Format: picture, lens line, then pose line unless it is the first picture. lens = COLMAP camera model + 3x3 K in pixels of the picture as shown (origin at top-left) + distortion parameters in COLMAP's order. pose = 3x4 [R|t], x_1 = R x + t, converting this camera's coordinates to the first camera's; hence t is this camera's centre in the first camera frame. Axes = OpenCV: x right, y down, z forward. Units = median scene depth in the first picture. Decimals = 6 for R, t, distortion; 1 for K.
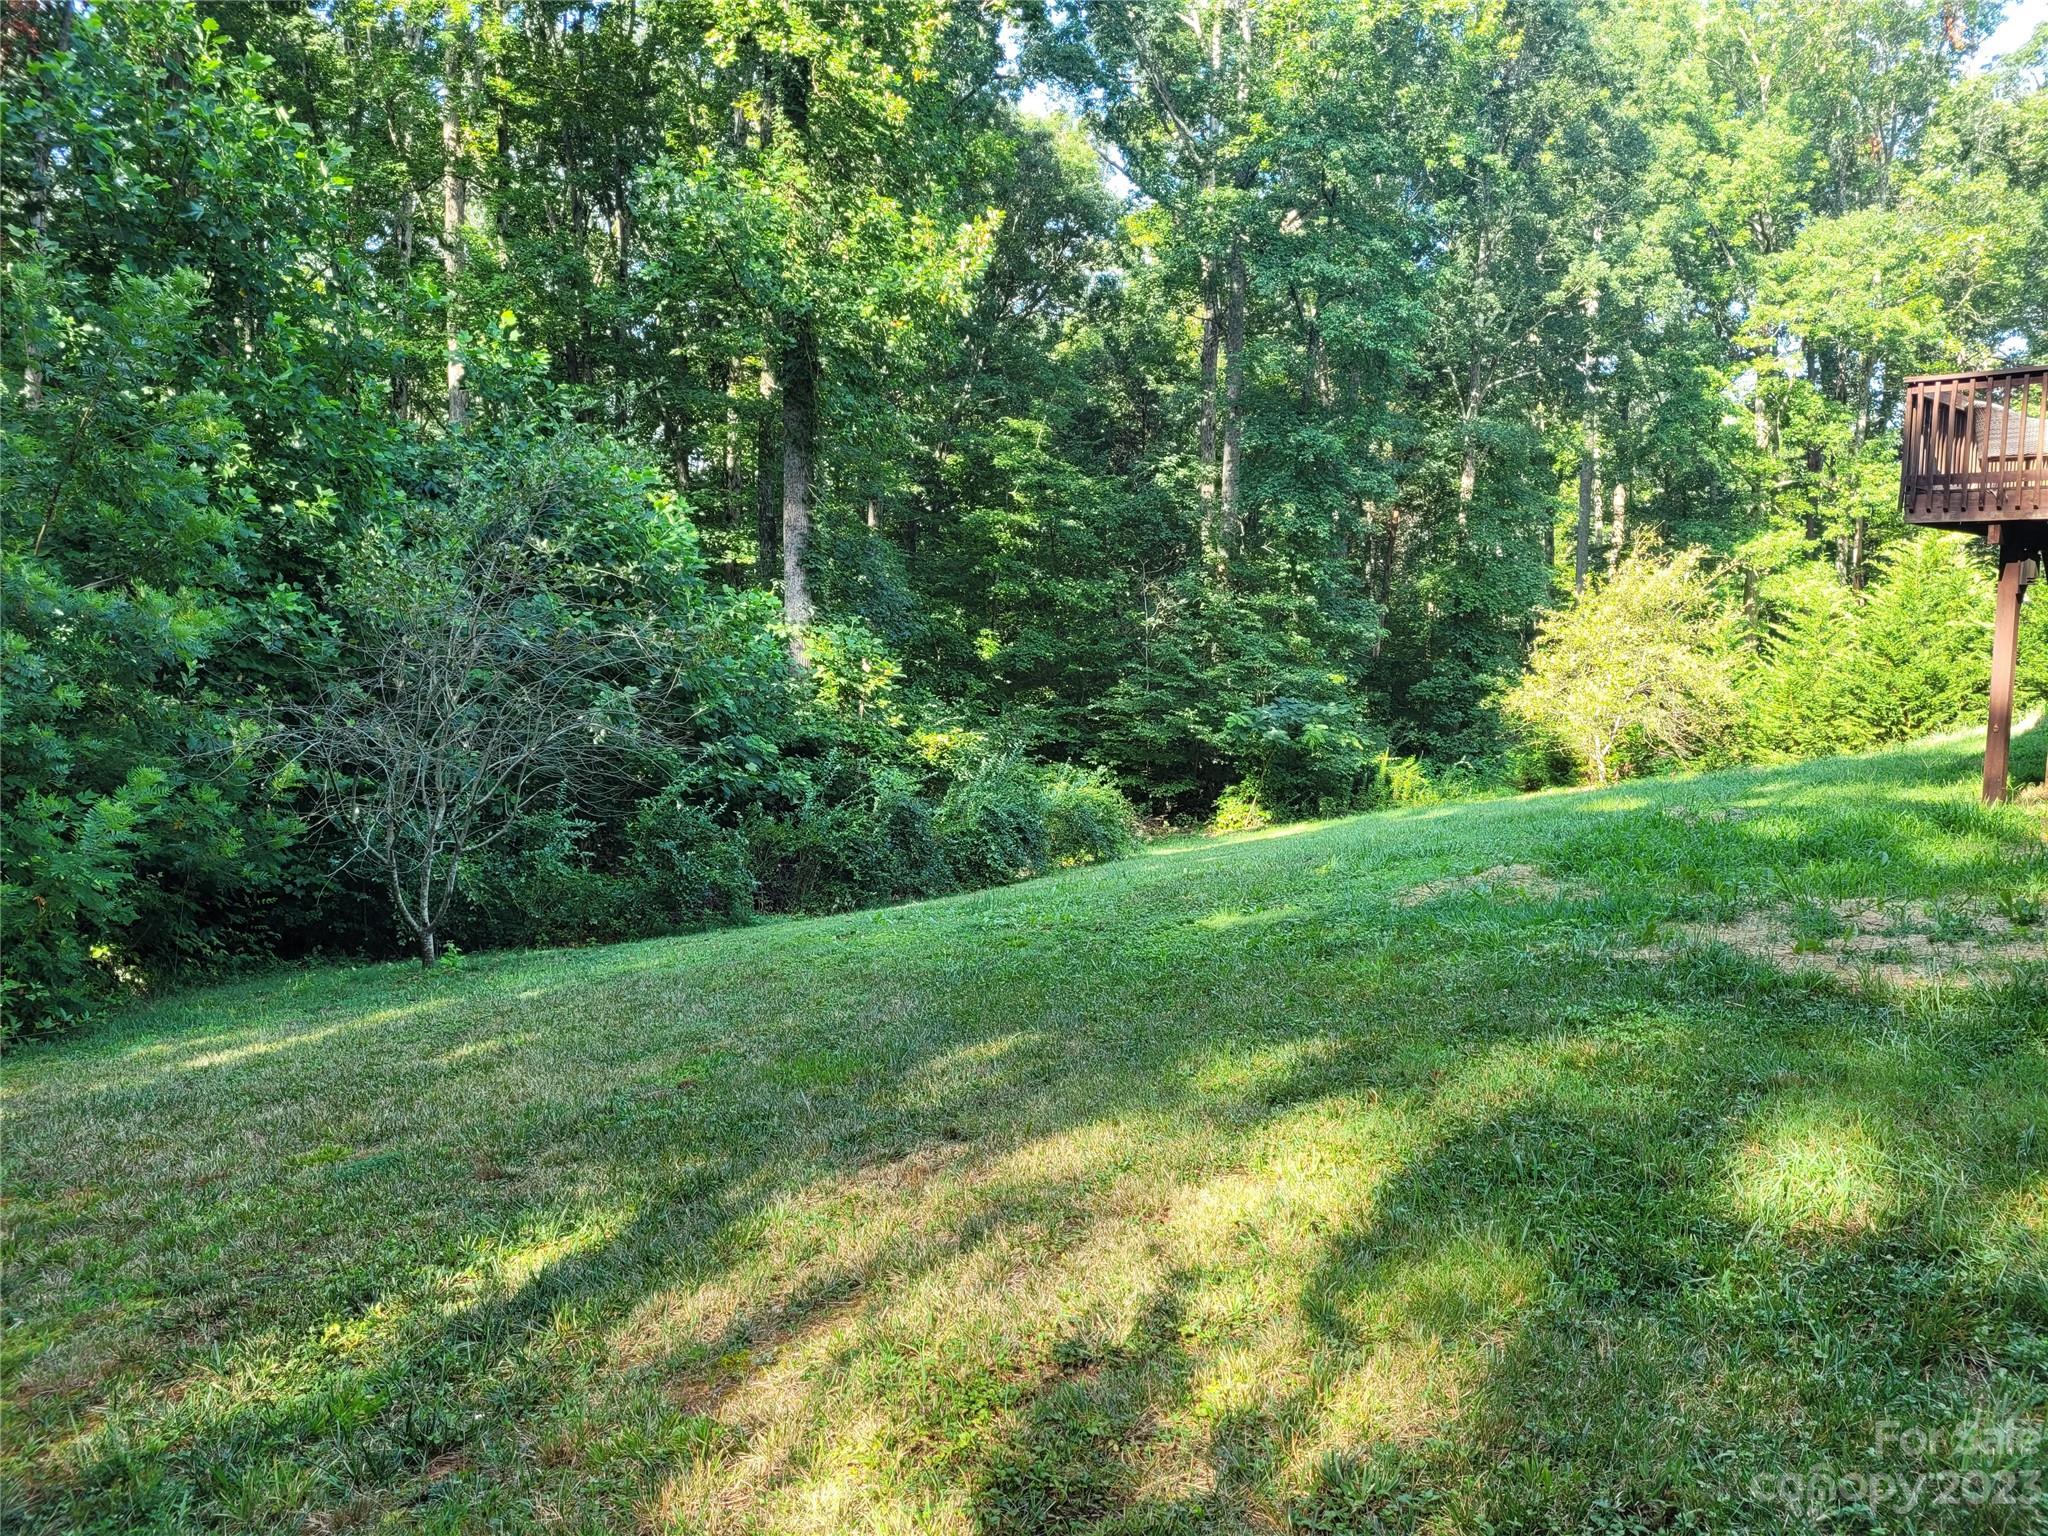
lens RADIAL K [[1538.8, 0, 1042.2], [0, 1538.8, 761.4], [0, 0, 1]] dist [0.045546, -0.035410]
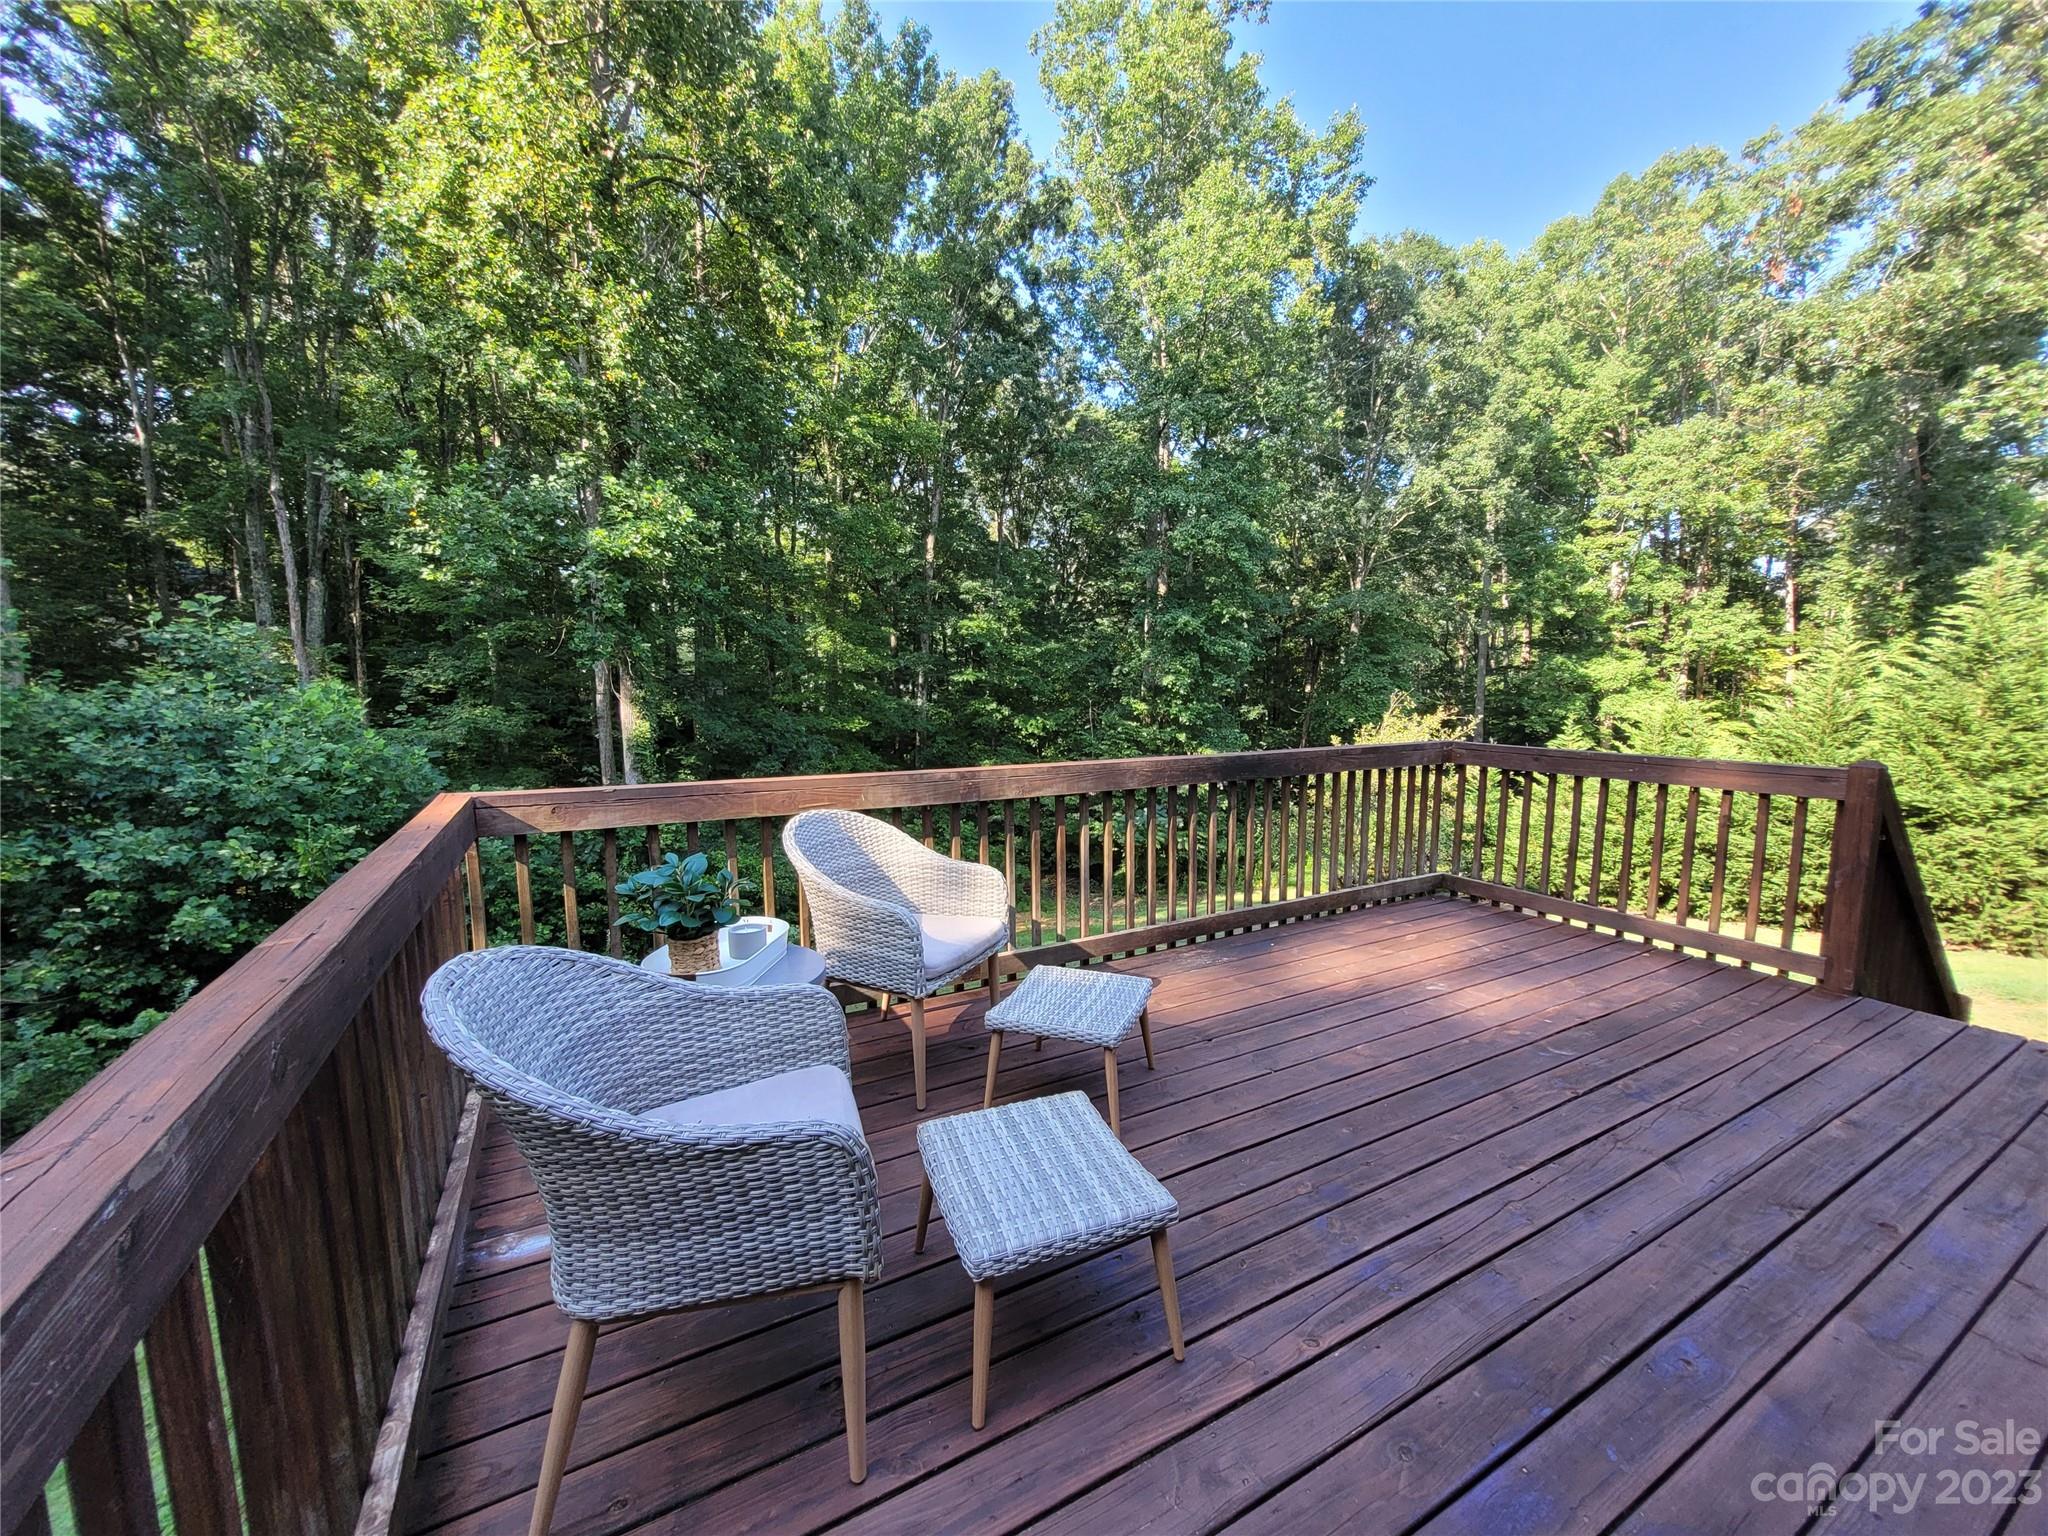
lens RADIAL K [[802.6, 0, 1020.3], [0, 802.6, 770.1], [0, 0, 1]] dist [-0.004011, 0.000263]
pose [[0.962723, 0.018771, -0.269837, 0.230184], [-0.015449, 0.999777, 0.014430, -0.080263], [0.270047, -0.009723, 0.962798, 0.267003]]
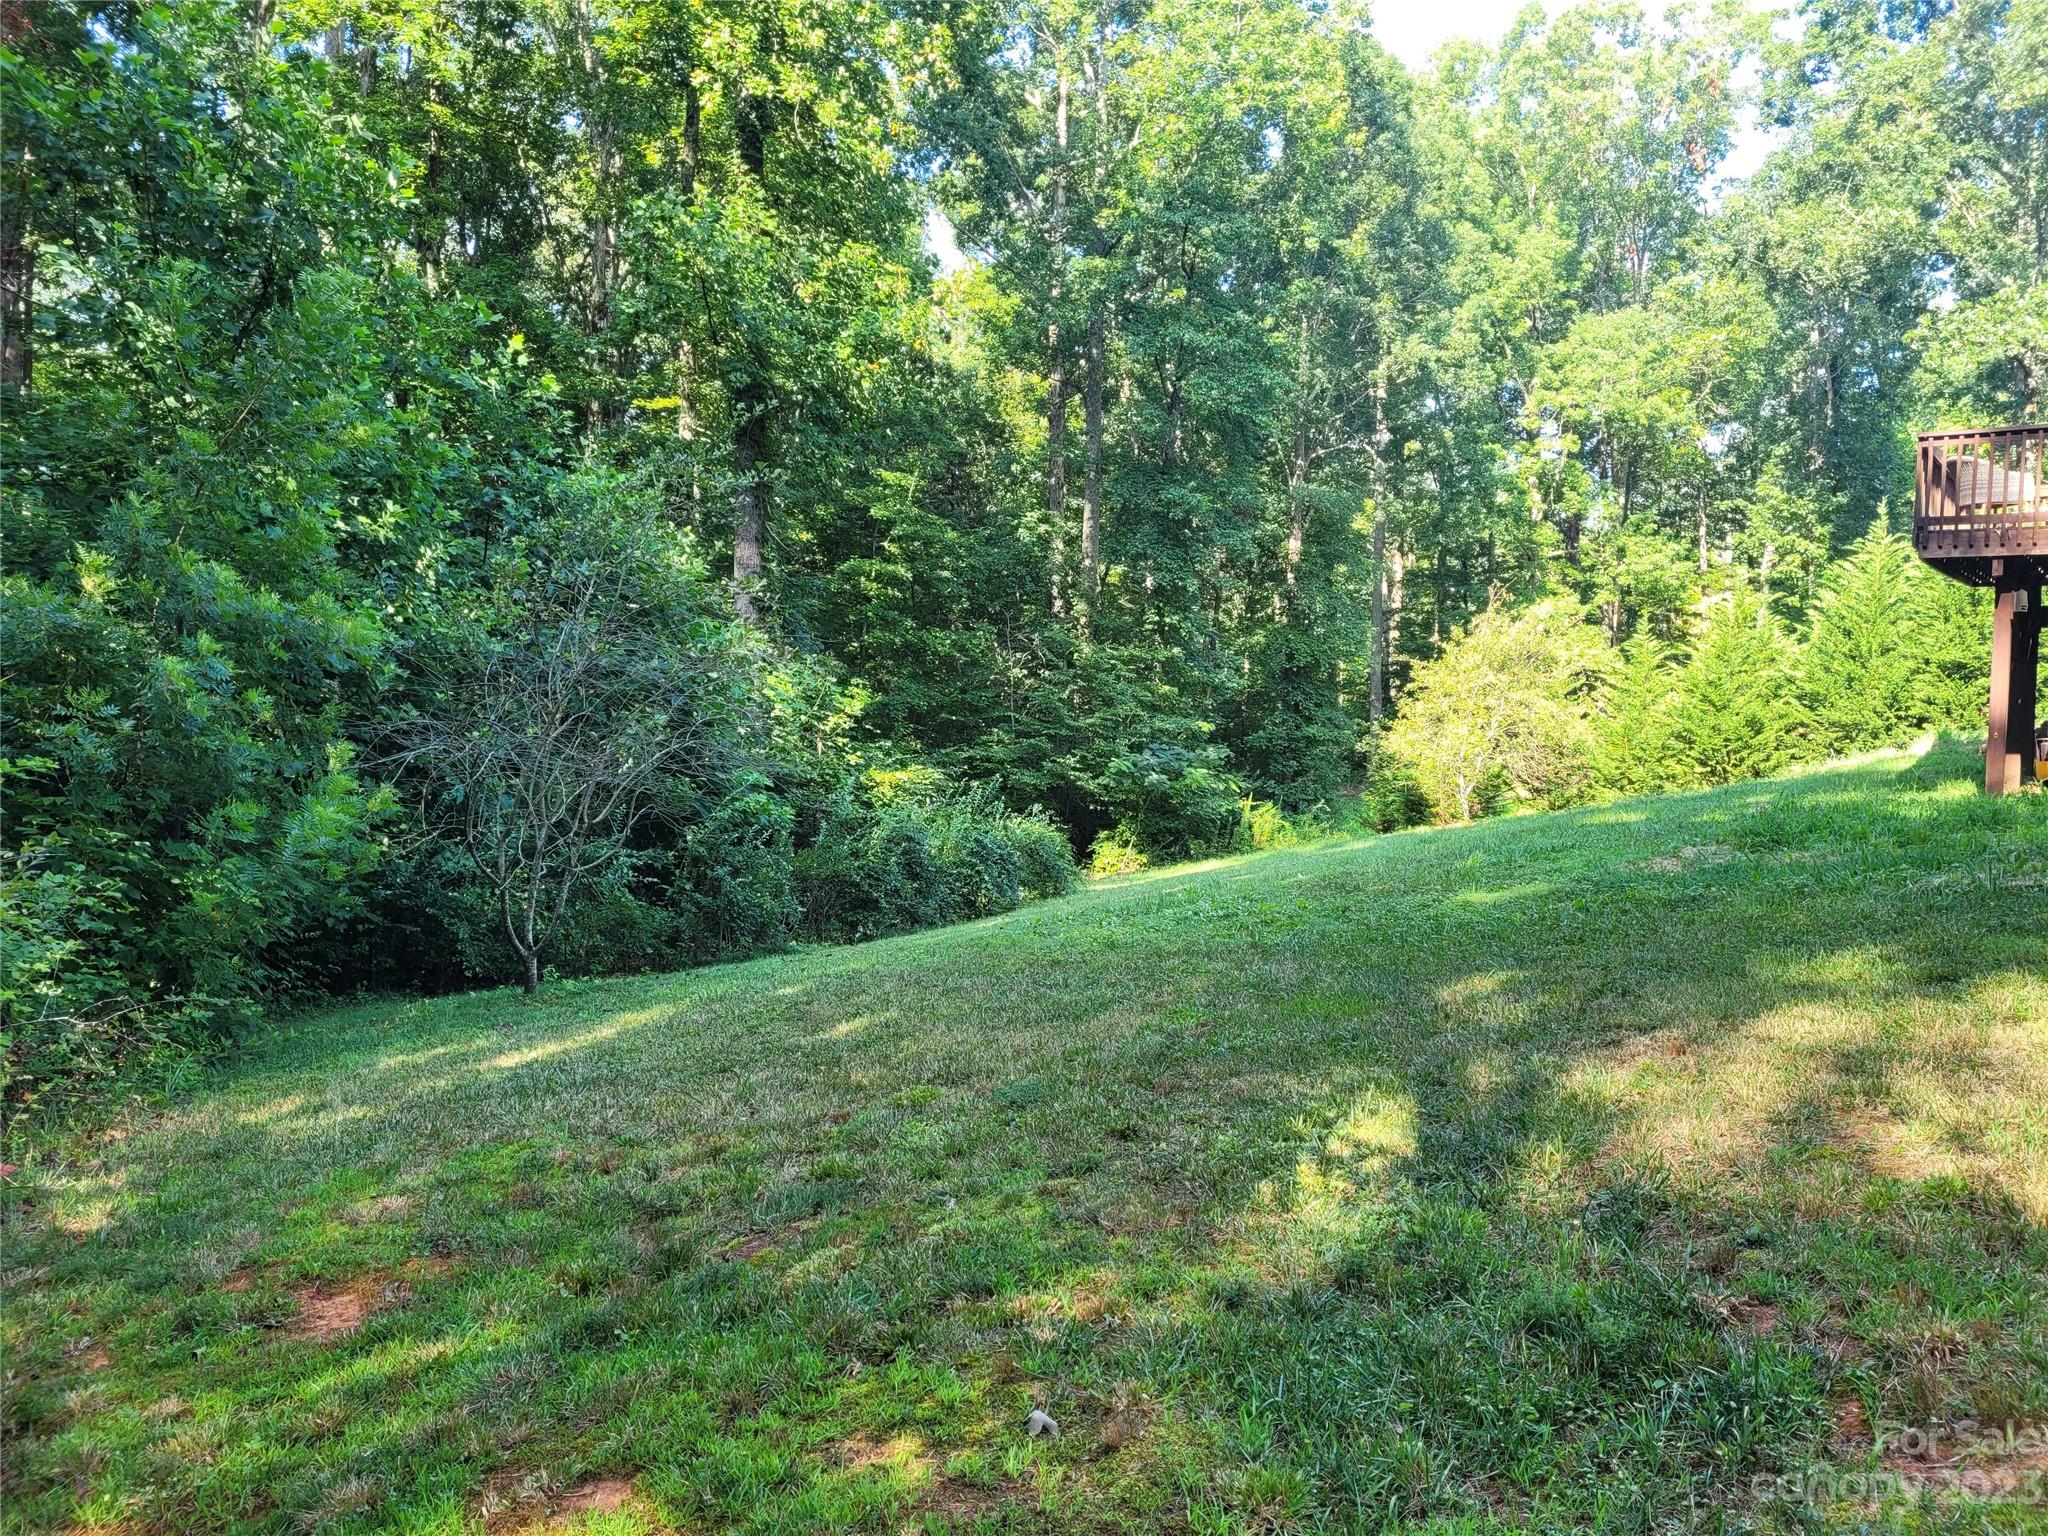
lens RADIAL K [[1538.8, 0, 1055.7], [0, 1538.8, 758.4], [0, 0, 1]] dist [0.045546, -0.035410]
pose [[0.985510, -0.004963, 0.169546, -0.083676], [0.012438, 0.998995, -0.043059, 0.011337], [-0.169162, 0.044544, 0.984581, -0.006253]]
